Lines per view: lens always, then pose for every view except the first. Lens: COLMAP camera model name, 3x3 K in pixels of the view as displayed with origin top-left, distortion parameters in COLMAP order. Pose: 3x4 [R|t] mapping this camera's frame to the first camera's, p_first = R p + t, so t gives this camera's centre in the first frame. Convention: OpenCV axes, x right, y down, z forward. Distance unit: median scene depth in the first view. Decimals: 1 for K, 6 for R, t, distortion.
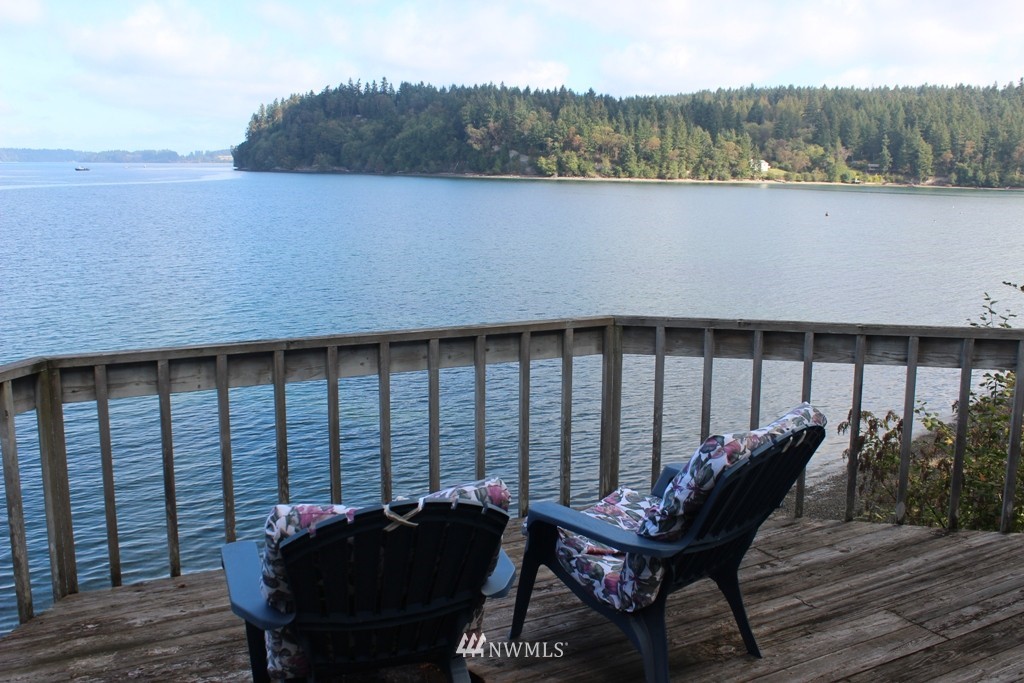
lens RADIAL K [[939.3, 0, 512.0], [0, 939.3, 341.5], [0, 0, 1]] dist [-0.092645, 0.002060]
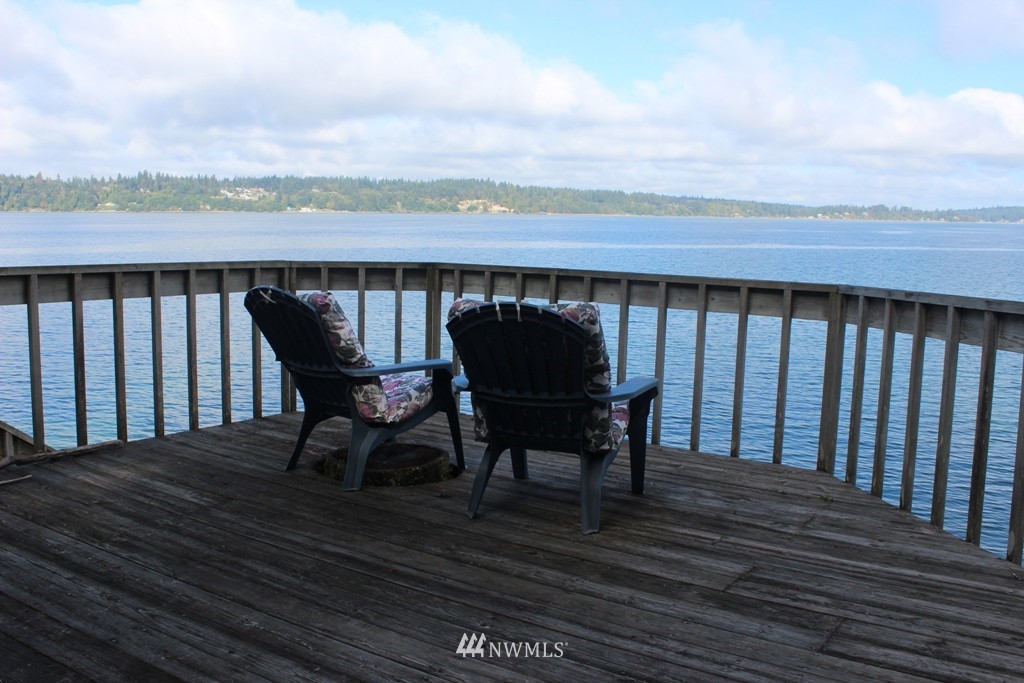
lens RADIAL K [[939.3, 0, 512.0], [0, 939.3, 341.5], [0, 0, 1]] dist [-0.092645, 0.002060]
pose [[0.485333, 0.117075, -0.866456, 0.958091], [-0.167930, 0.985026, 0.039032, 0.063748], [0.858051, 0.126561, 0.497726, 0.258105]]
